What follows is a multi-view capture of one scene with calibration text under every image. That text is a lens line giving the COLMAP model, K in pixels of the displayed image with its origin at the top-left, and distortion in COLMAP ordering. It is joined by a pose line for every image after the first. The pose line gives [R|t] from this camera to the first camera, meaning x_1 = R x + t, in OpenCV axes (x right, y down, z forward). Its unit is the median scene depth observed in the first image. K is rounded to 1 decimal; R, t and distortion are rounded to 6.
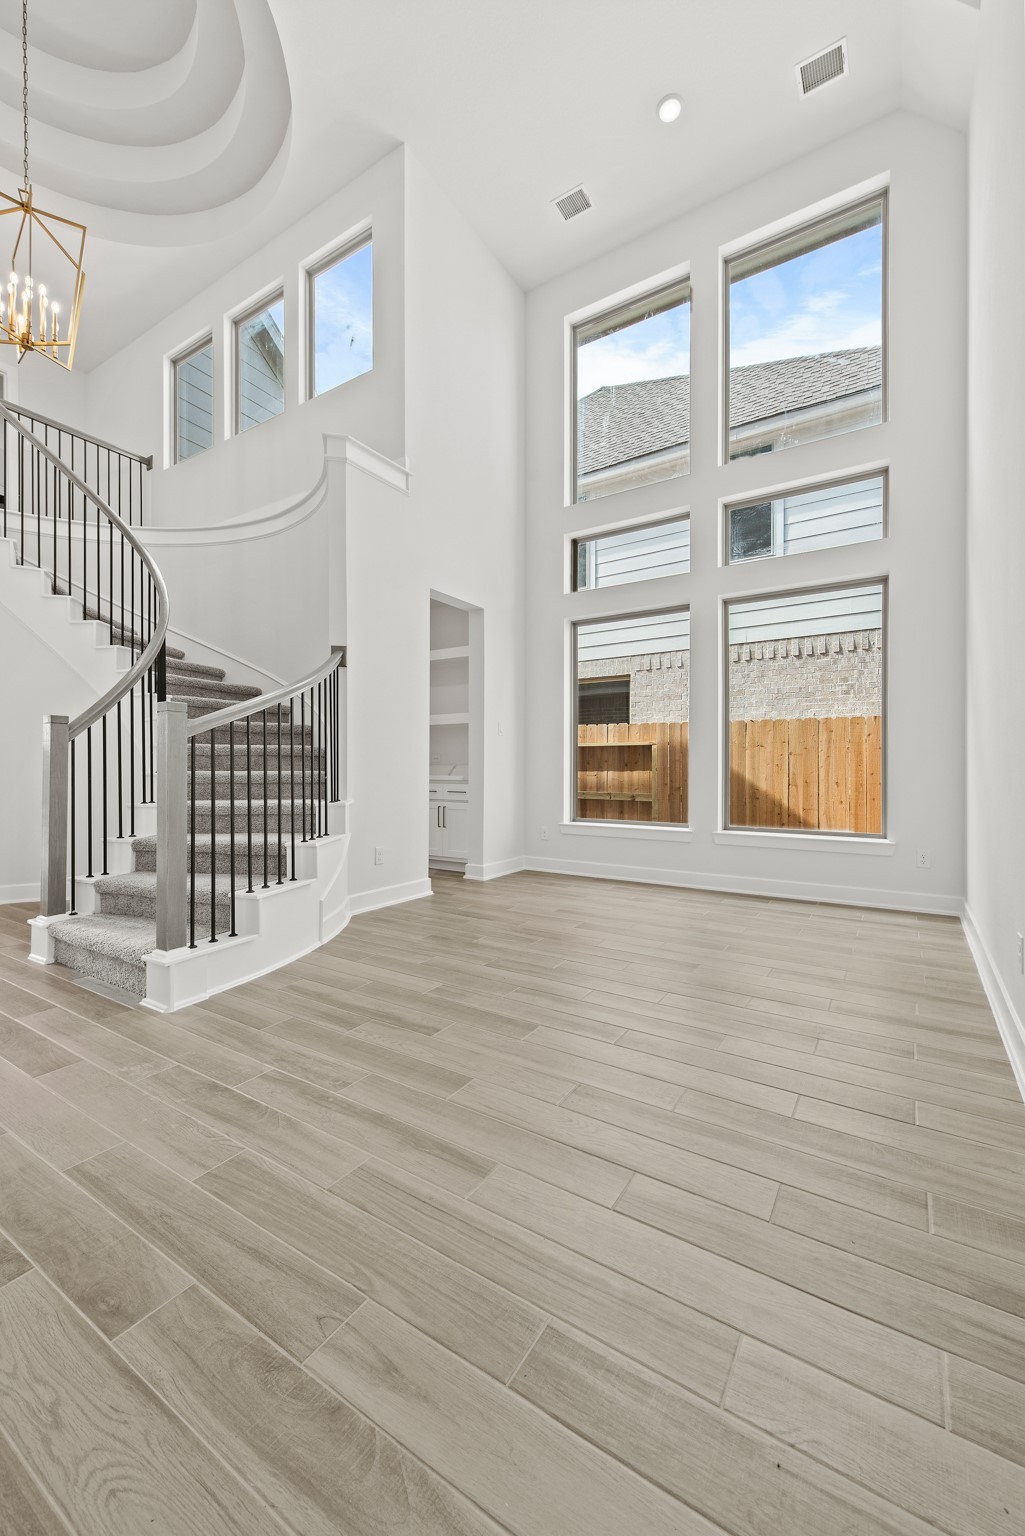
lens RADIAL K [[612.9, 0, 510.5], [0, 612.9, 771.0], [0, 0, 1]] dist [0.016297, -0.005747]
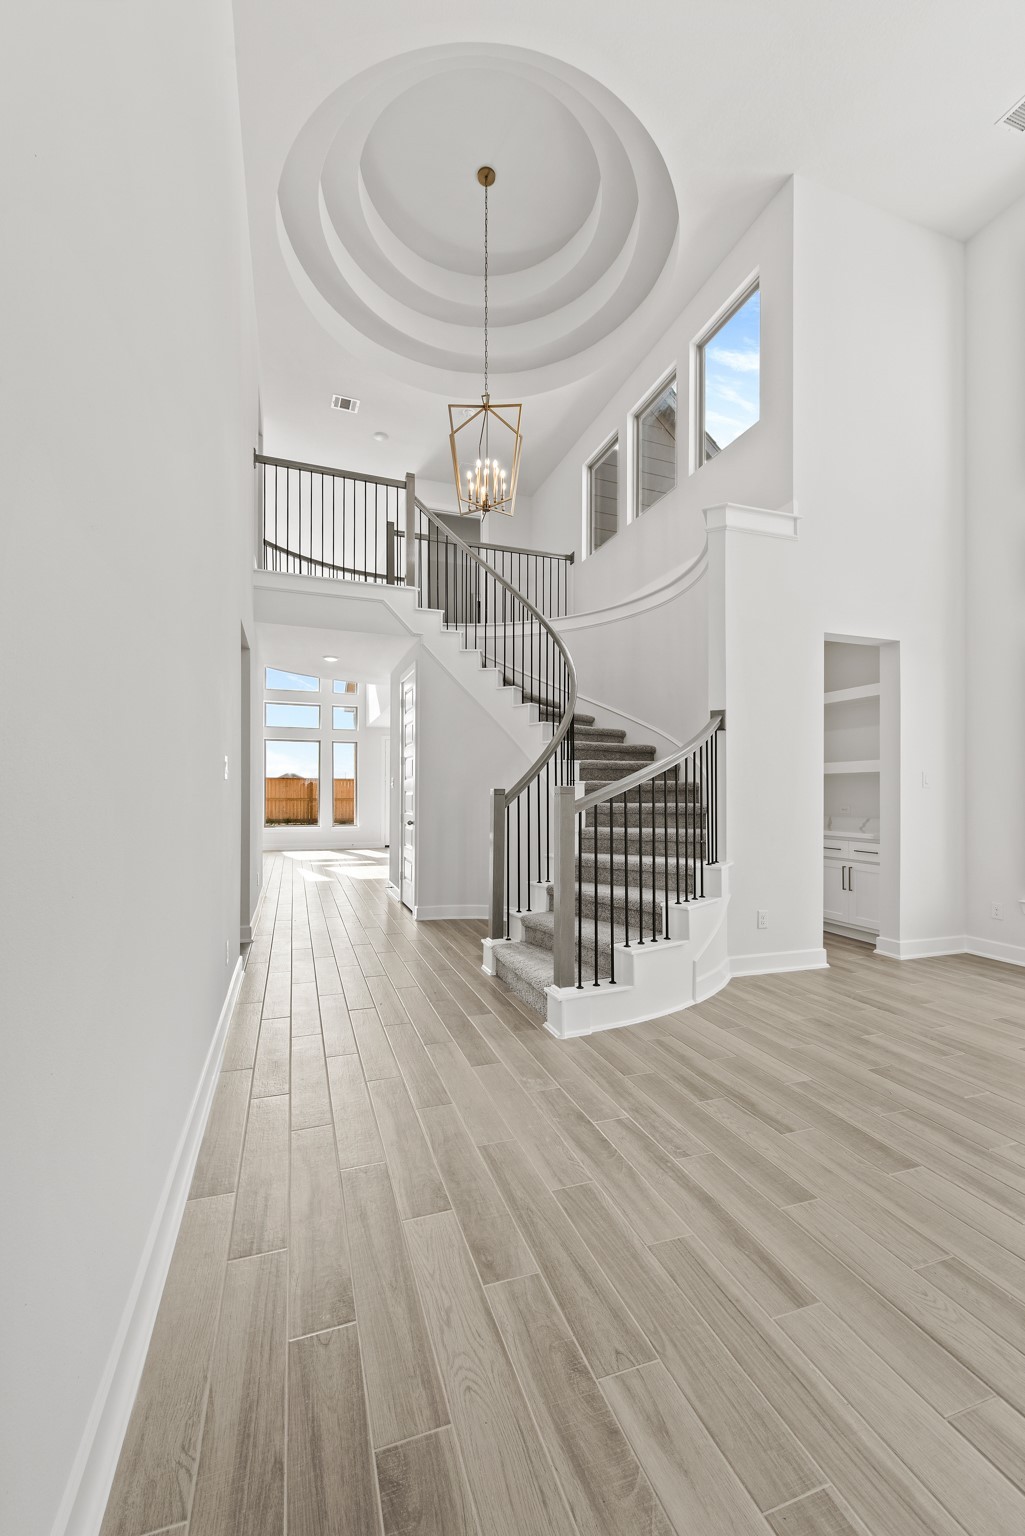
lens RADIAL K [[621.8, 0, 499.6], [0, 621.8, 790.4], [0, 0, 1]] dist [0.017984, -0.006429]
pose [[0.780893, -0.002661, -0.624659, 0.099407], [-0.002708, 0.999967, -0.007644, -0.072990], [0.624659, 0.007661, 0.780860, -0.040780]]
